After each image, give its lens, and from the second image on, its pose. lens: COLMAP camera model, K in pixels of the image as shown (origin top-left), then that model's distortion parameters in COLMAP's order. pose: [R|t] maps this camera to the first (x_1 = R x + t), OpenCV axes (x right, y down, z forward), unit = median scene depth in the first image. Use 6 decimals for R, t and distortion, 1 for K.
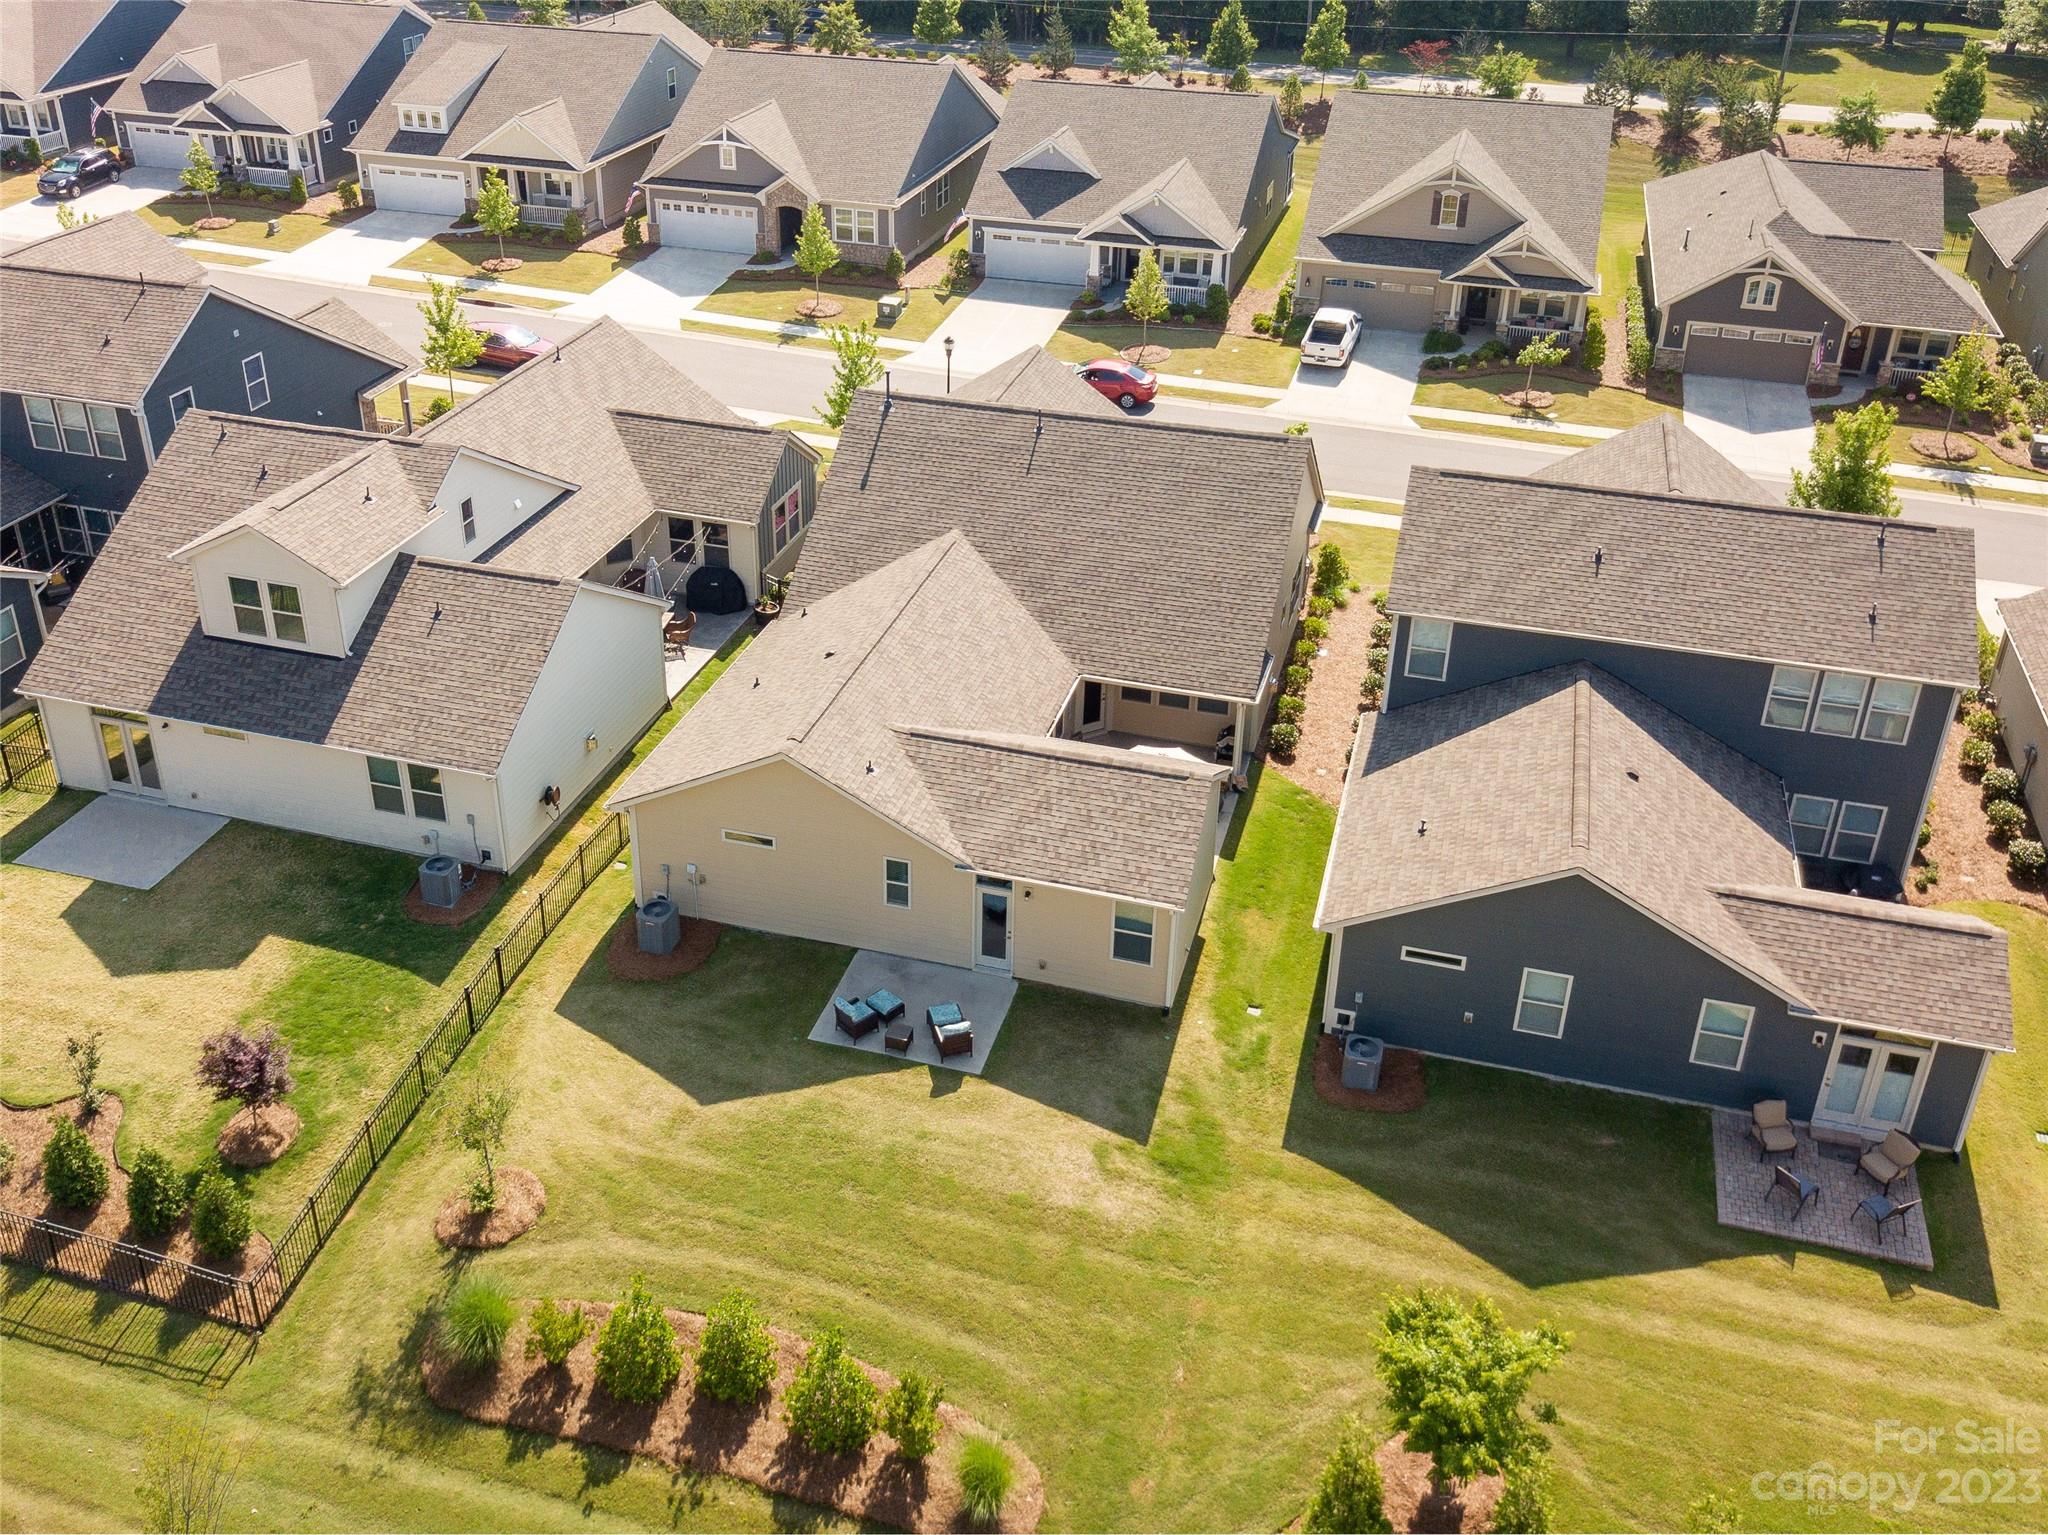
lens RADIAL K [[1836.8, 0, 1024.0], [0, 1836.8, 767.5], [0, 0, 1]] dist [0.008805, -0.002972]
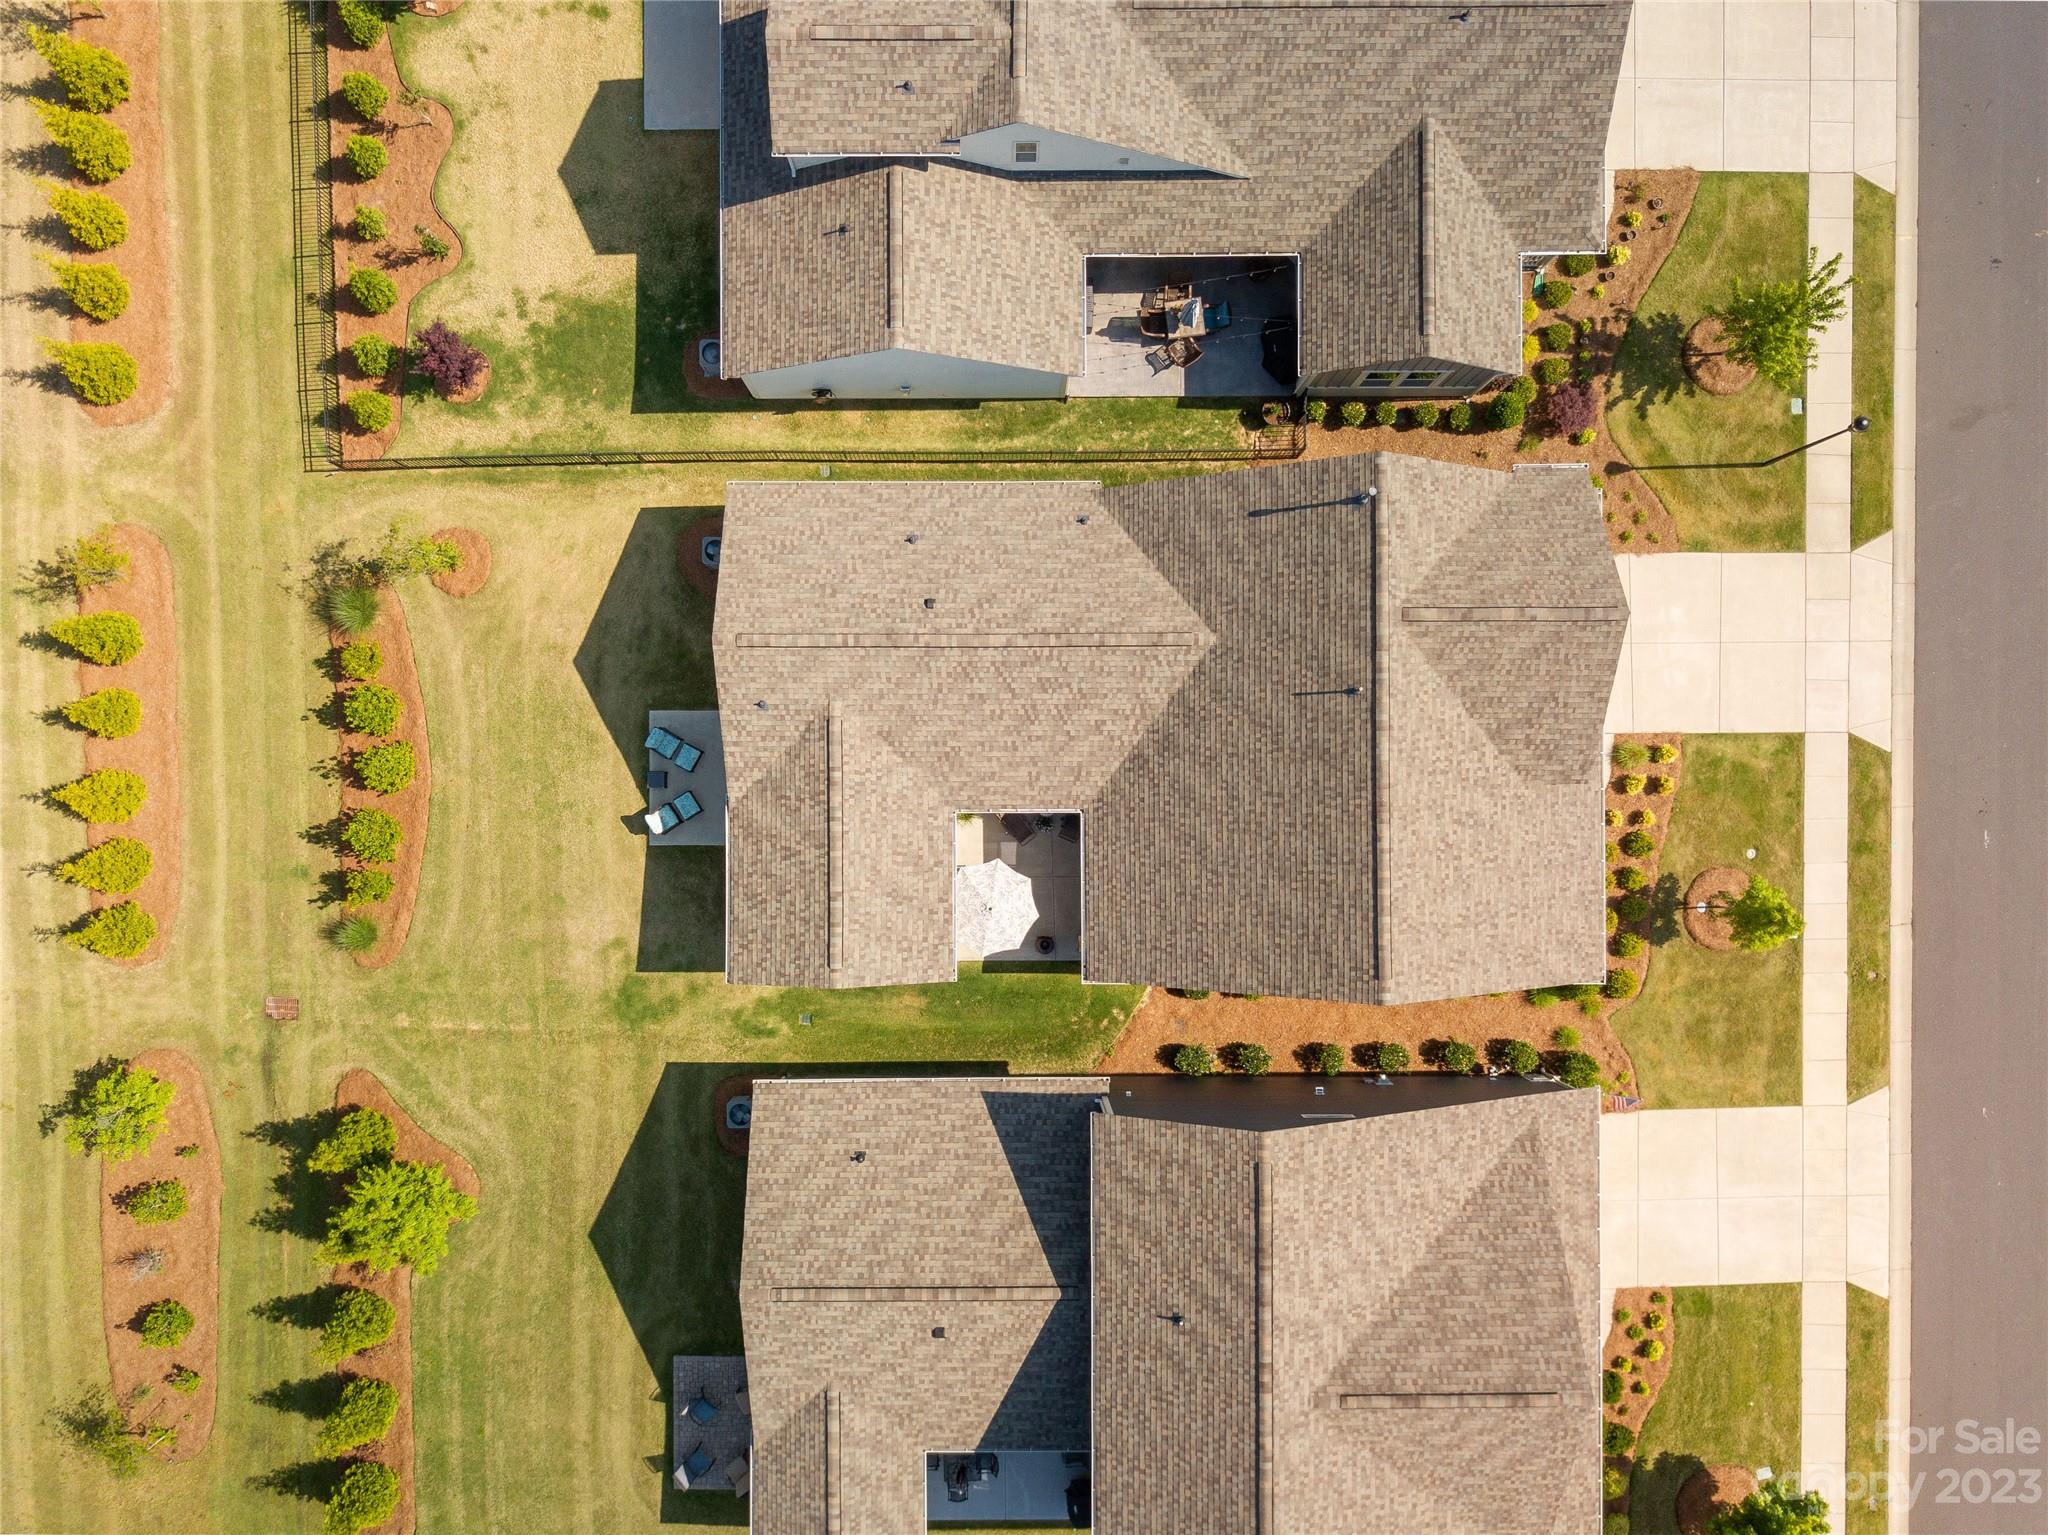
lens RADIAL K [[1552.8, 0, 976.2], [0, 1552.8, 823.4], [0, 0, 1]] dist [0.005586, -0.001710]
pose [[0.266719, 0.963723, -0.009906, 0.033748], [-0.472920, 0.139827, 0.869940, -0.877998], [0.839766, -0.227345, 0.493058, 0.583729]]
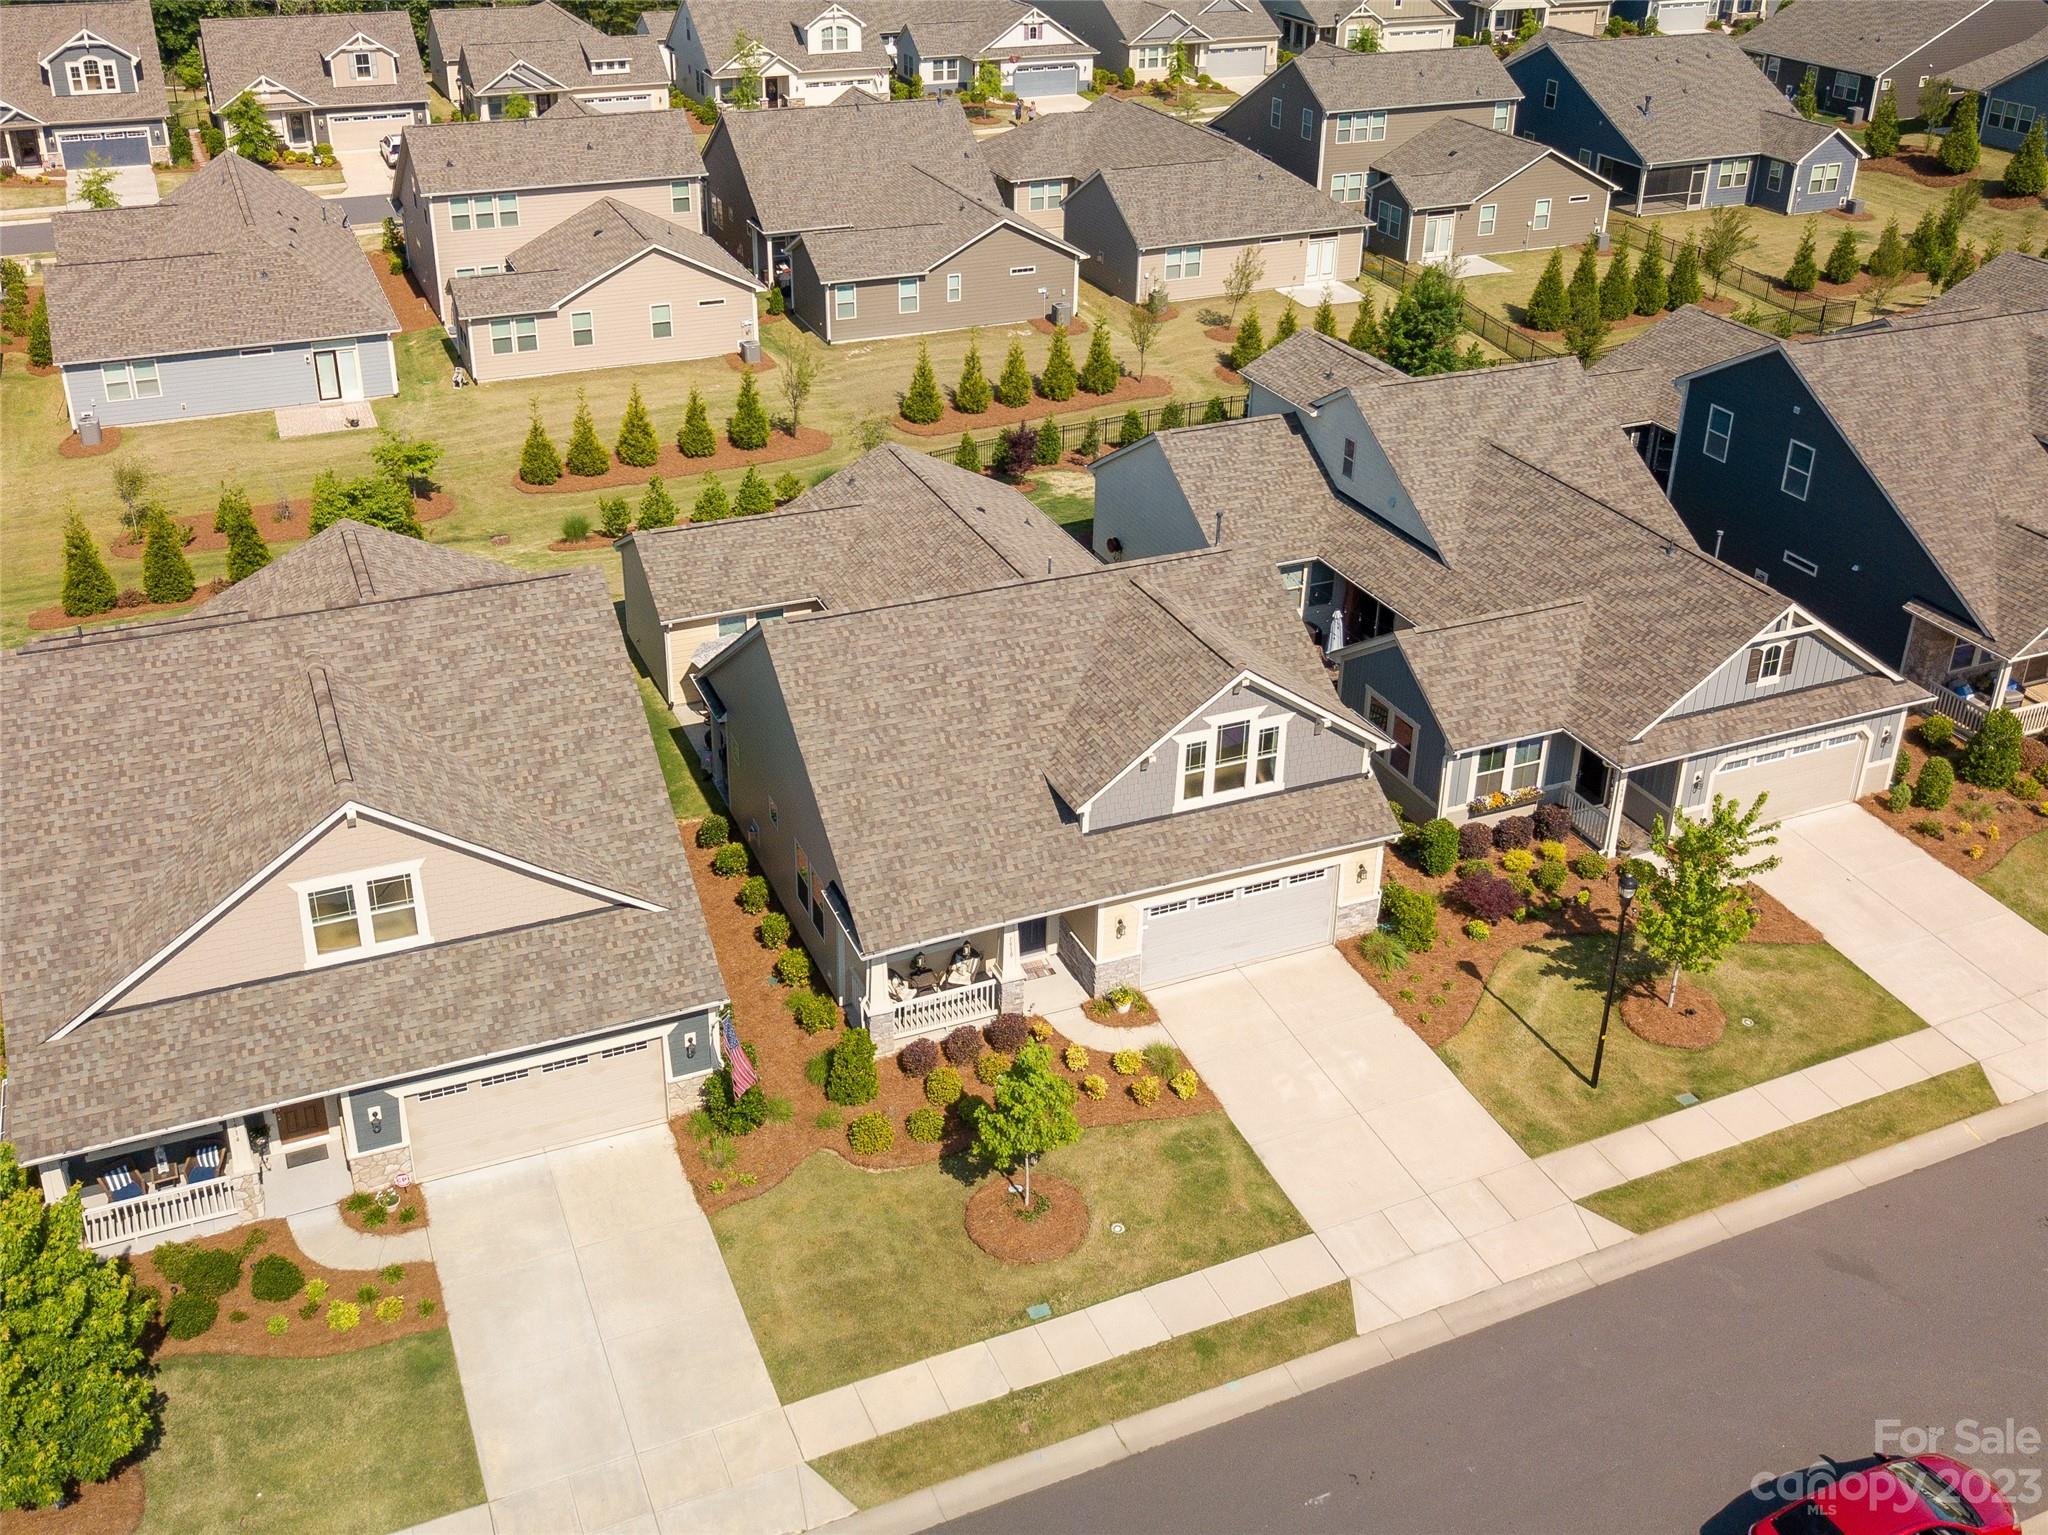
lens RADIAL K [[1836.8, 0, 1024.0], [0, 1836.8, 767.5], [0, 0, 1]] dist [0.008805, -0.002972]
pose [[-0.776058, 0.315280, -0.546199, 0.599822], [-0.326235, 0.540503, 0.775517, -0.960298], [0.539727, 0.780036, -0.316606, 1.599197]]
